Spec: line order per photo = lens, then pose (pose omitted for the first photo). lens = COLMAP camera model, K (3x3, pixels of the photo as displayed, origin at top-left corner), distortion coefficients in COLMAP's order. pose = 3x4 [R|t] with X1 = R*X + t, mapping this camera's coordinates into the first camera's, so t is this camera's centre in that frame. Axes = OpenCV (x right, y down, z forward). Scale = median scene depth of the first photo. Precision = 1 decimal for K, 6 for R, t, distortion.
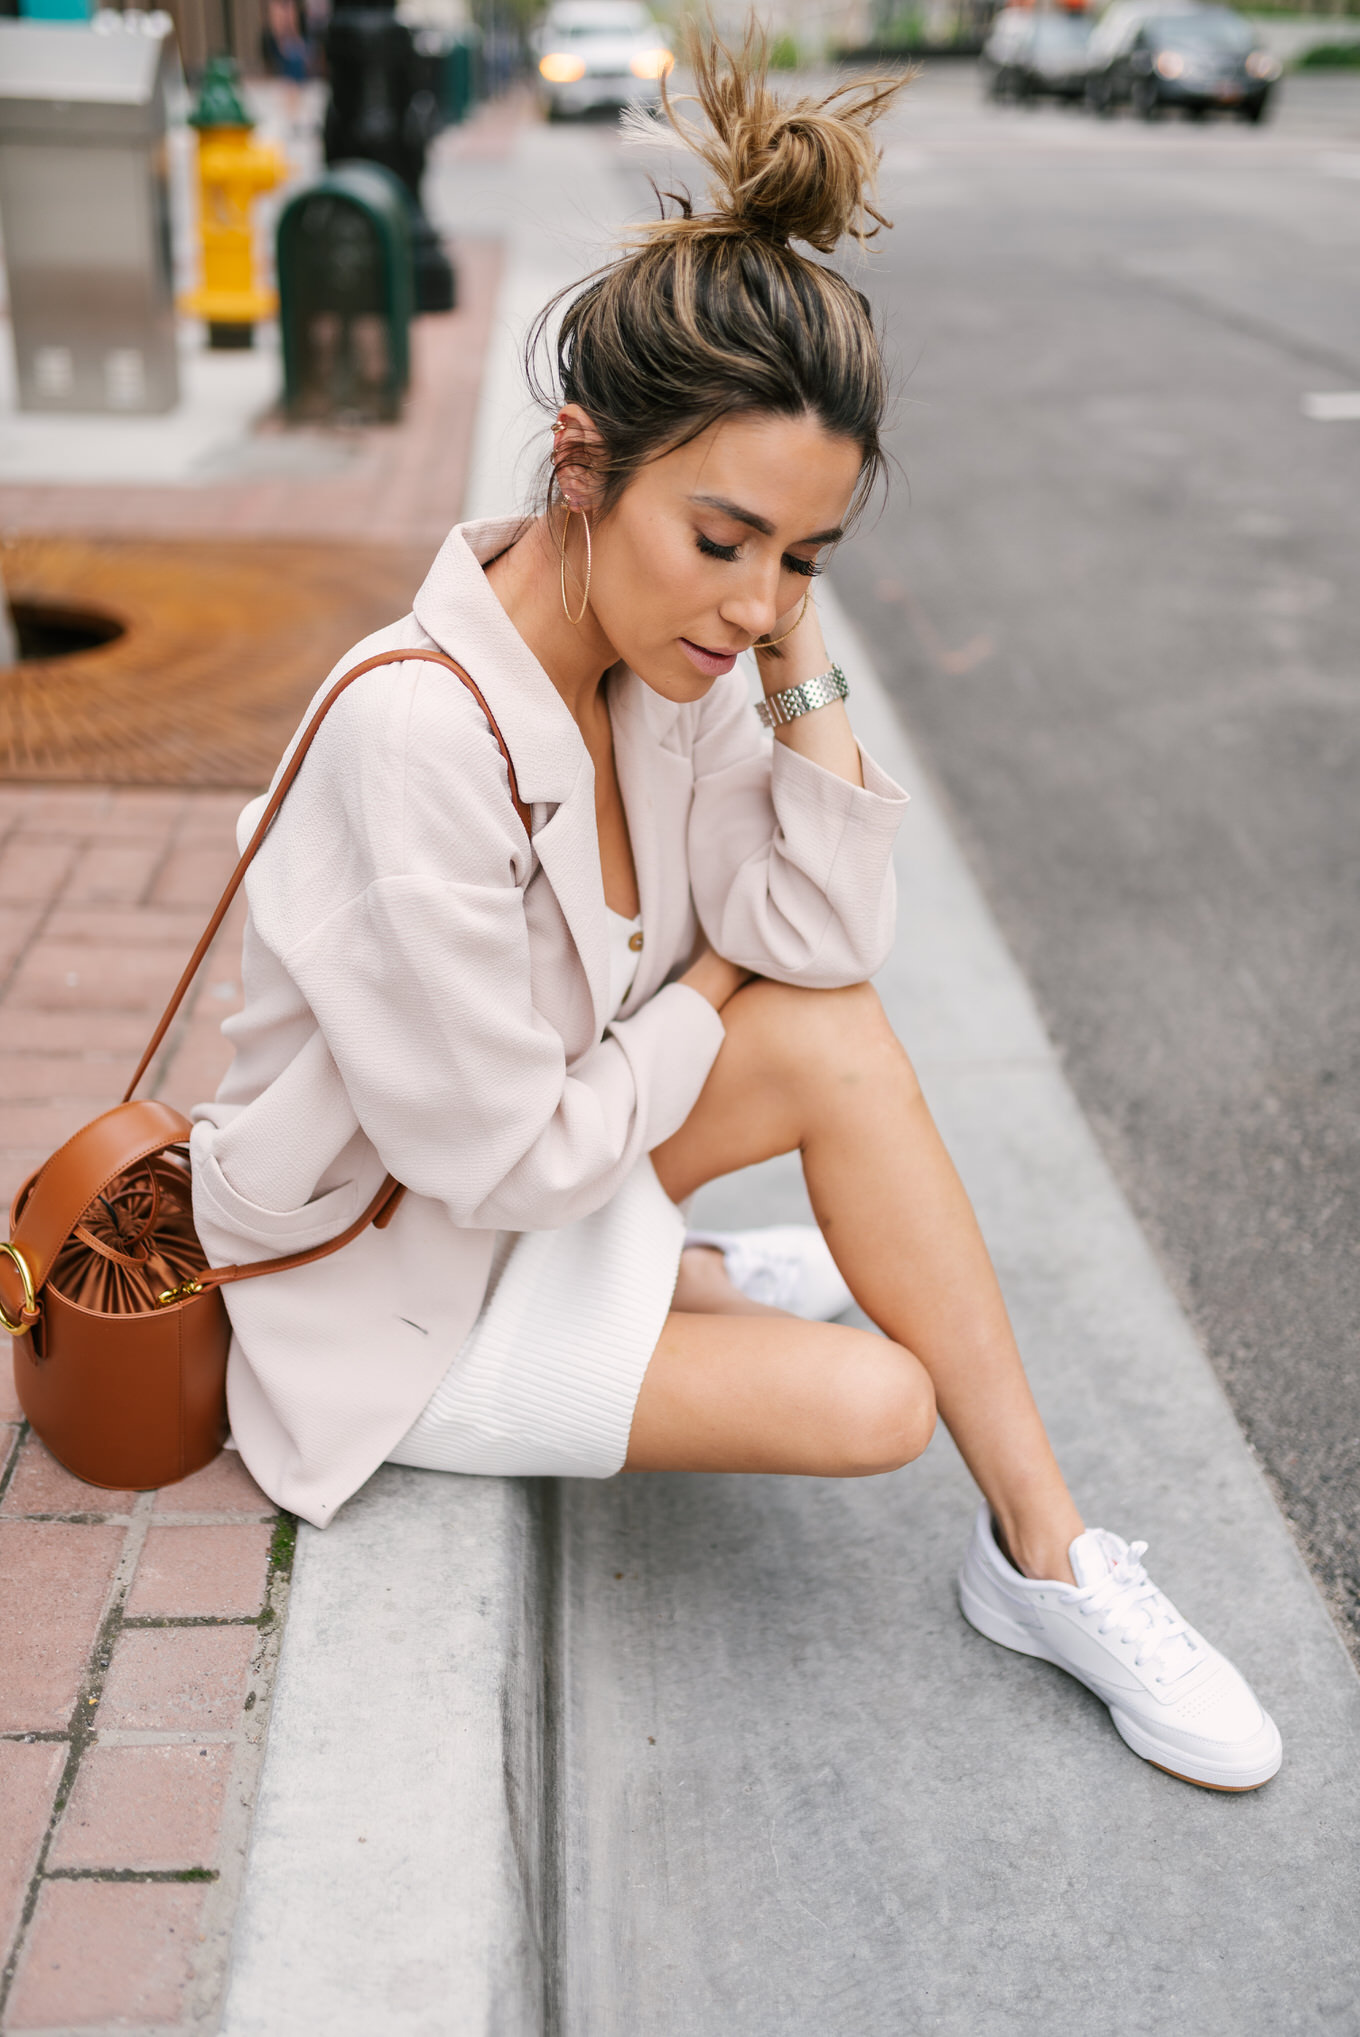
lens RADIAL K [[1948.5, 0, 680.0], [0, 1948.5, 1018.5], [0, 0, 1]] dist [-0.061922, 0.098604]
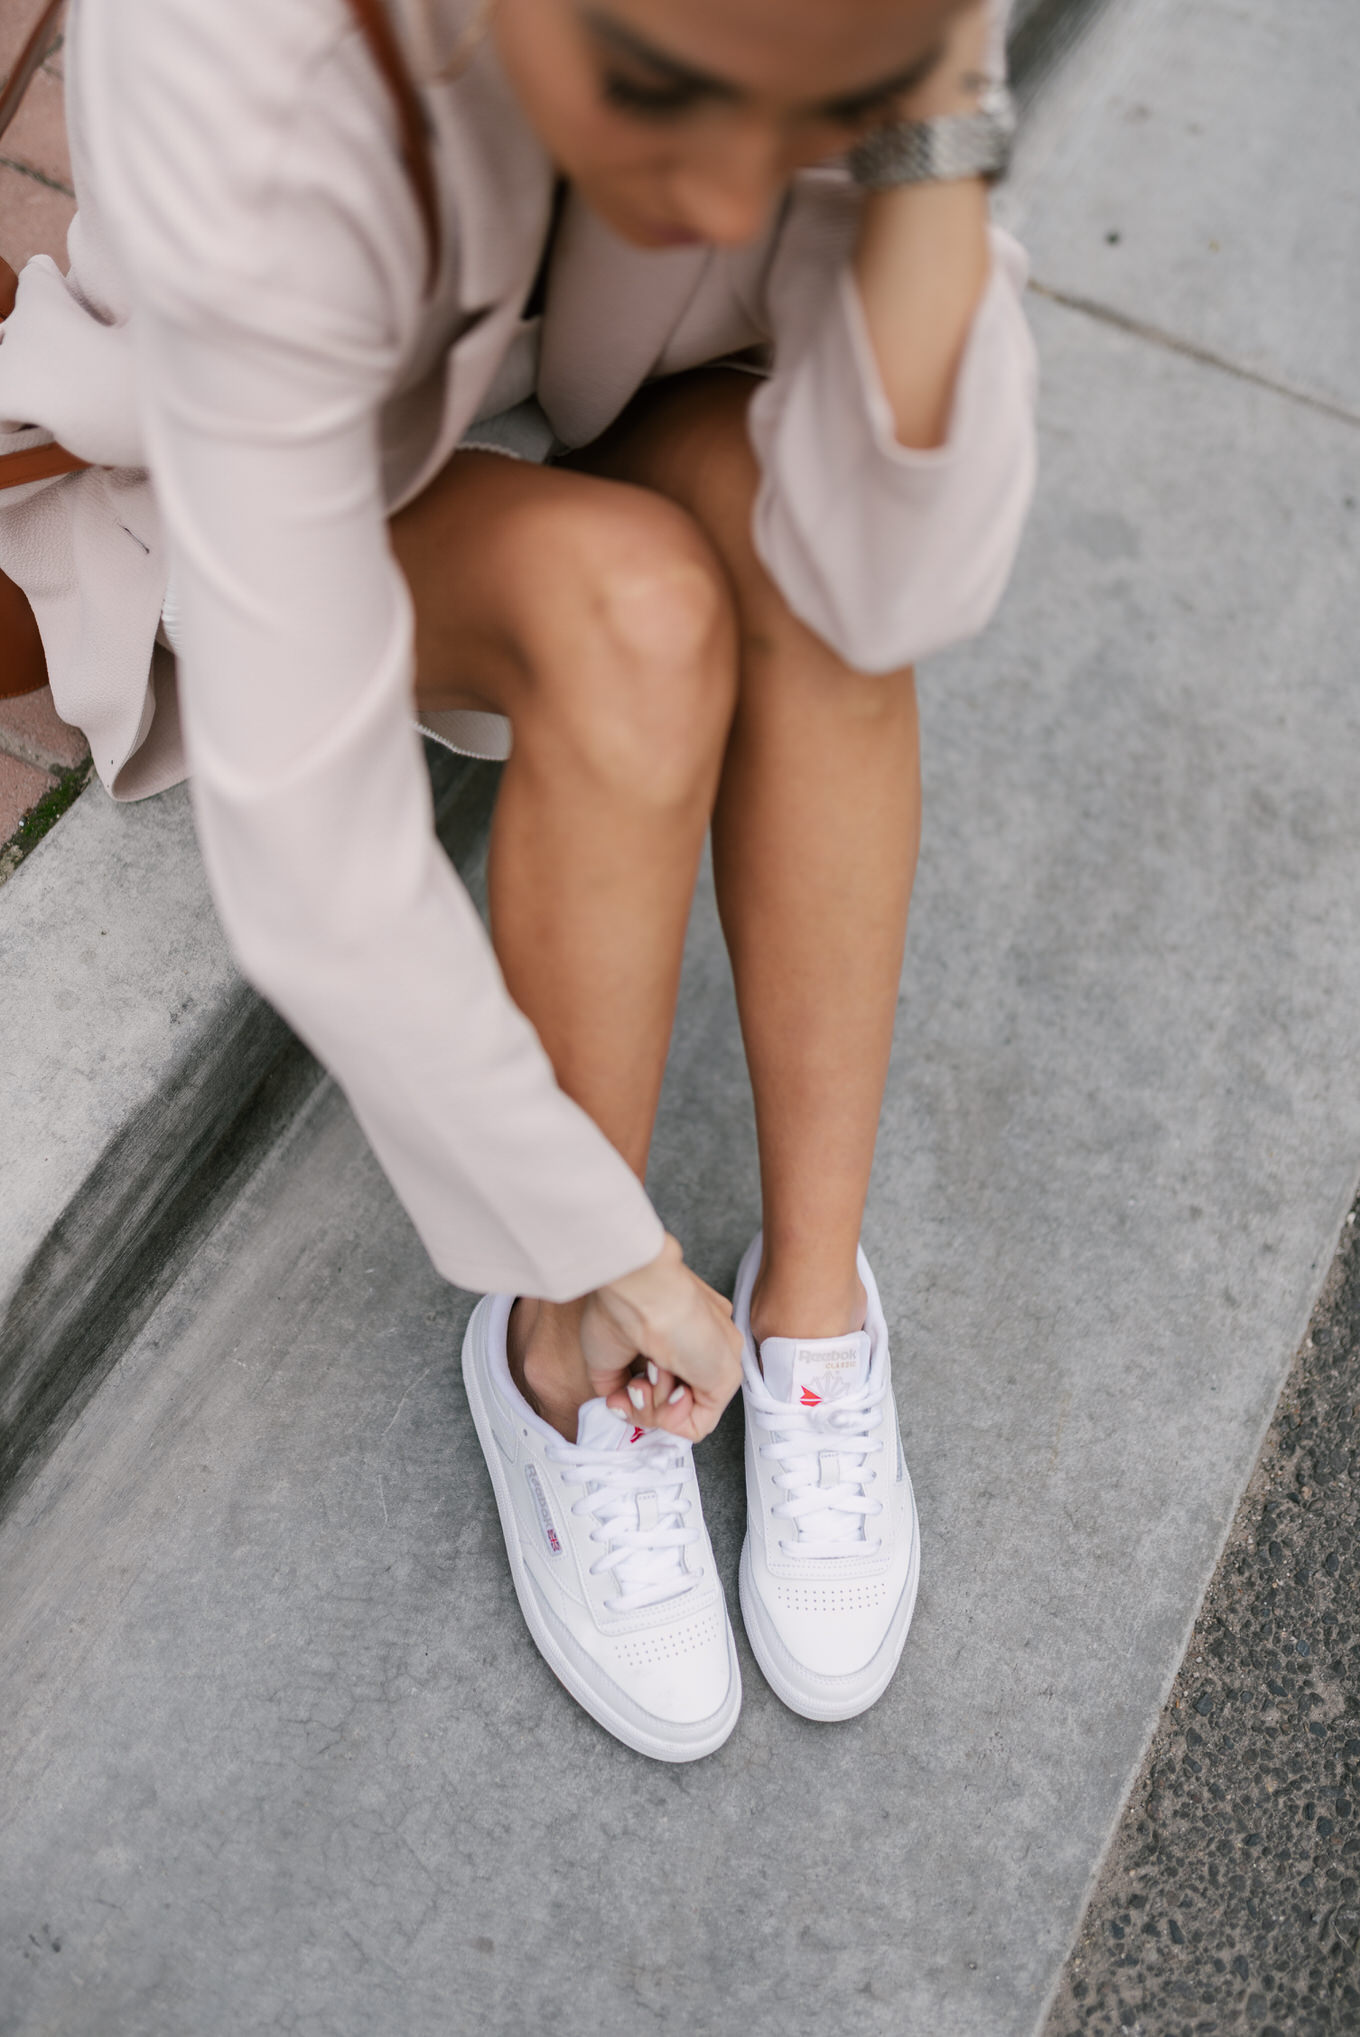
lens RADIAL K [[1948.5, 0, 680.0], [0, 1948.5, 1018.5], [0, 0, 1]] dist [-0.061922, 0.098604]
pose [[0.855803, 0.479981, -0.192925, 0.235094], [-0.307784, 0.772199, 0.555857, -0.208753], [0.415777, -0.416325, 0.808581, 0.432476]]
